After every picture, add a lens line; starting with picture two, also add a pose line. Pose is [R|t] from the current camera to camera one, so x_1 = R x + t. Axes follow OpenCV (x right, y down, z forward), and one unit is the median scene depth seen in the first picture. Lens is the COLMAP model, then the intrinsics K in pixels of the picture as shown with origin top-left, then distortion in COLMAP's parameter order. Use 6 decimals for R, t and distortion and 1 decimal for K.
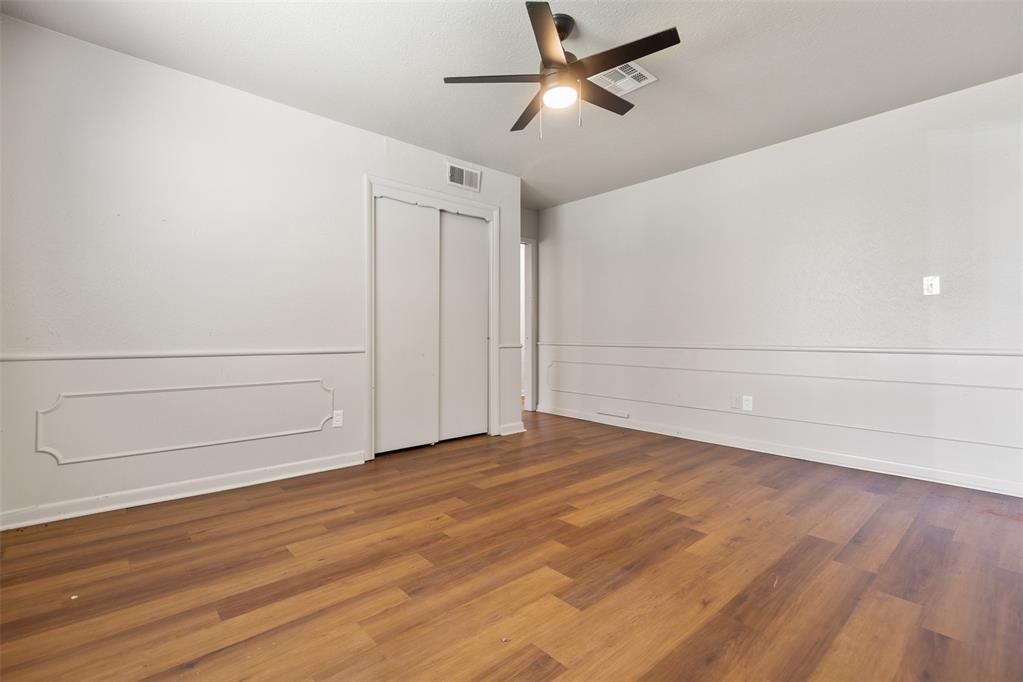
lens RADIAL K [[465.4, 0, 514.3], [0, 465.4, 326.8], [0, 0, 1]] dist [0.009964, -0.000010]
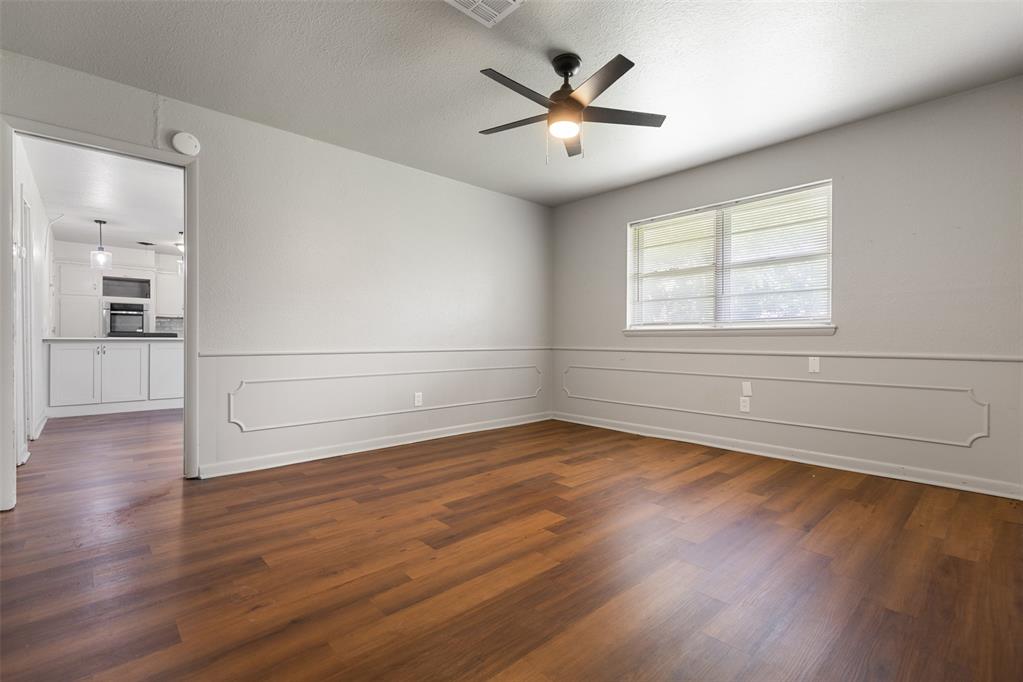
lens RADIAL K [[458.3, 0, 511.5], [0, 458.3, 341.0], [0, 0, 1]] dist [0.008480, -0.000039]
pose [[-0.999959, -0.002147, -0.008790, 0.215354], [-0.002060, 0.999949, -0.009890, 0.029260], [0.008810, -0.009872, -0.999912, 1.930463]]
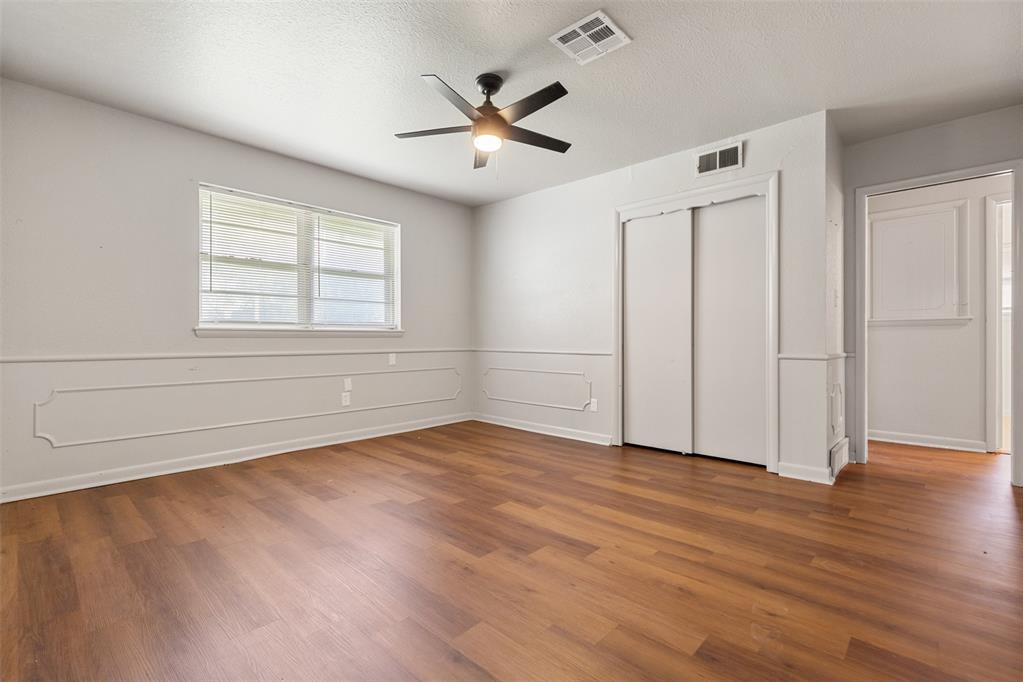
lens RADIAL K [[462.4, 0, 510.1], [0, 462.4, 338.2], [0, 0, 1]] dist [0.007573, 0.000038]
pose [[0.085624, -0.003041, -0.996323, 1.175398], [0.015564, 0.999877, -0.001714, 0.011249], [0.996206, -0.015360, 0.085661, 0.870437]]
